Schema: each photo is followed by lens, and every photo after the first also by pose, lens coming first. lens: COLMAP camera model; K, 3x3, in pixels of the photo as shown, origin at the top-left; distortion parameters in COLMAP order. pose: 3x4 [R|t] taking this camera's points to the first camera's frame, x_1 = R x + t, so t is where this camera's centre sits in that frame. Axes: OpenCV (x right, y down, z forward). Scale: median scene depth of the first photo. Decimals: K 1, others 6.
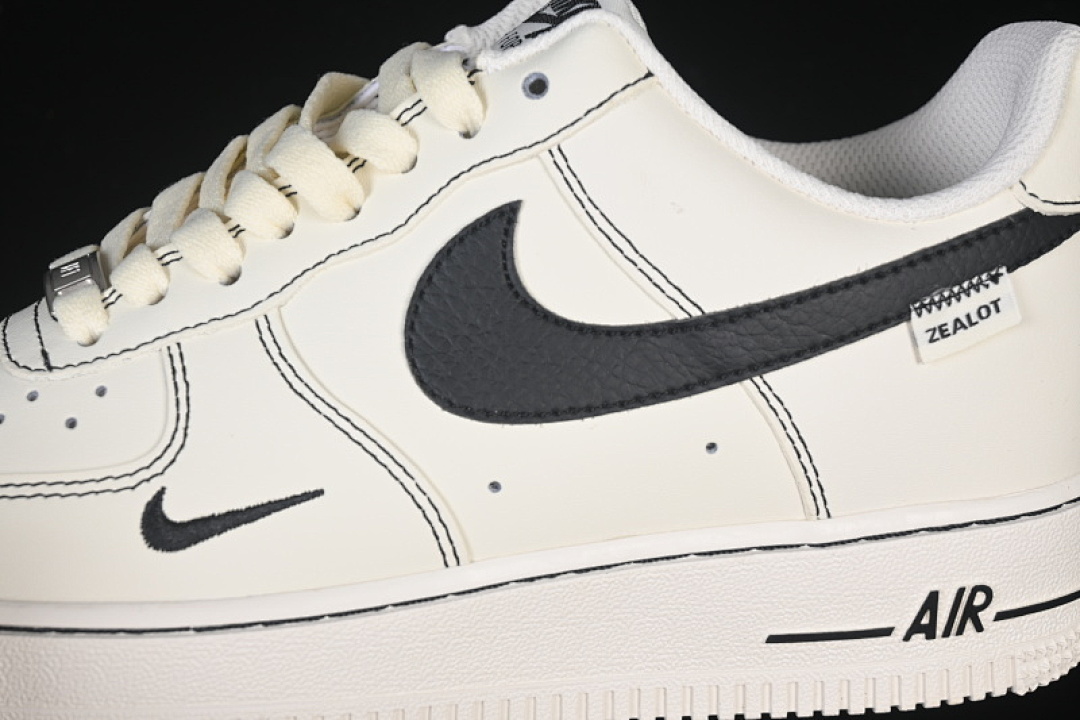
lens RADIAL K [[2389.6, 0, 546.6], [0, 2389.6, 358.2], [0, 0, 1]] dist [0.029393, 0.000000]
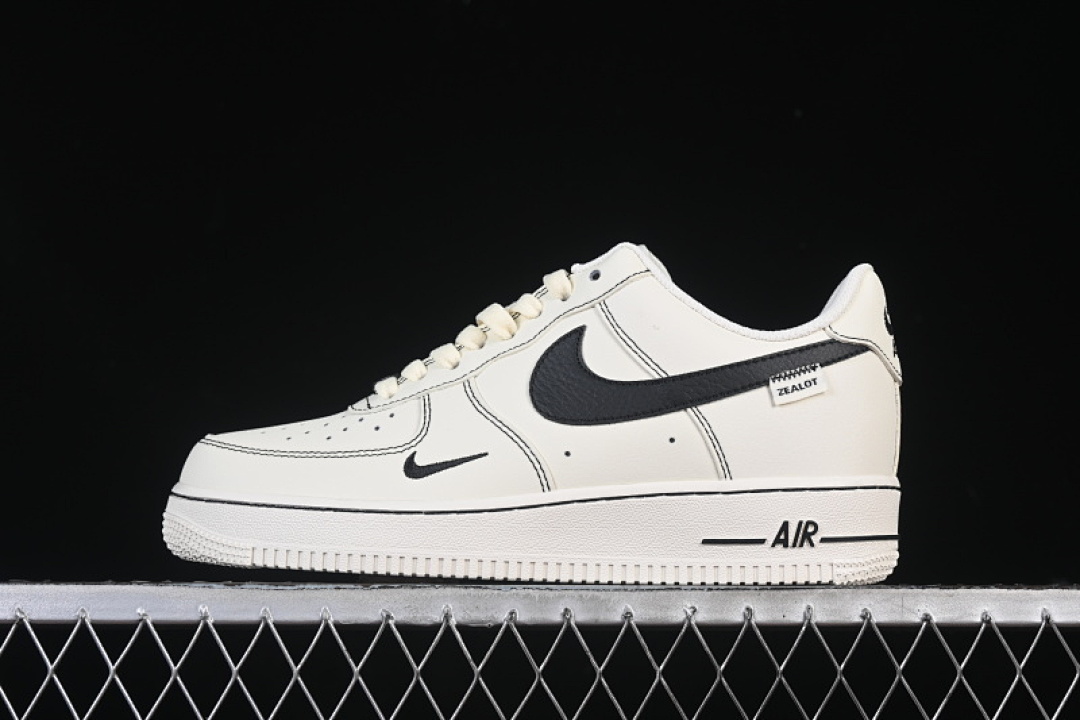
lens RADIAL K [[2389.6, 0, 576.8], [0, 2389.6, 372.6], [0, 0, 1]] dist [0.029393, 0.000000]
pose [[0.985251, 0.000330, -0.171117, 0.344913], [-0.048567, 0.959414, -0.277787, 0.565589], [0.164080, 0.282001, 0.945279, -1.012285]]
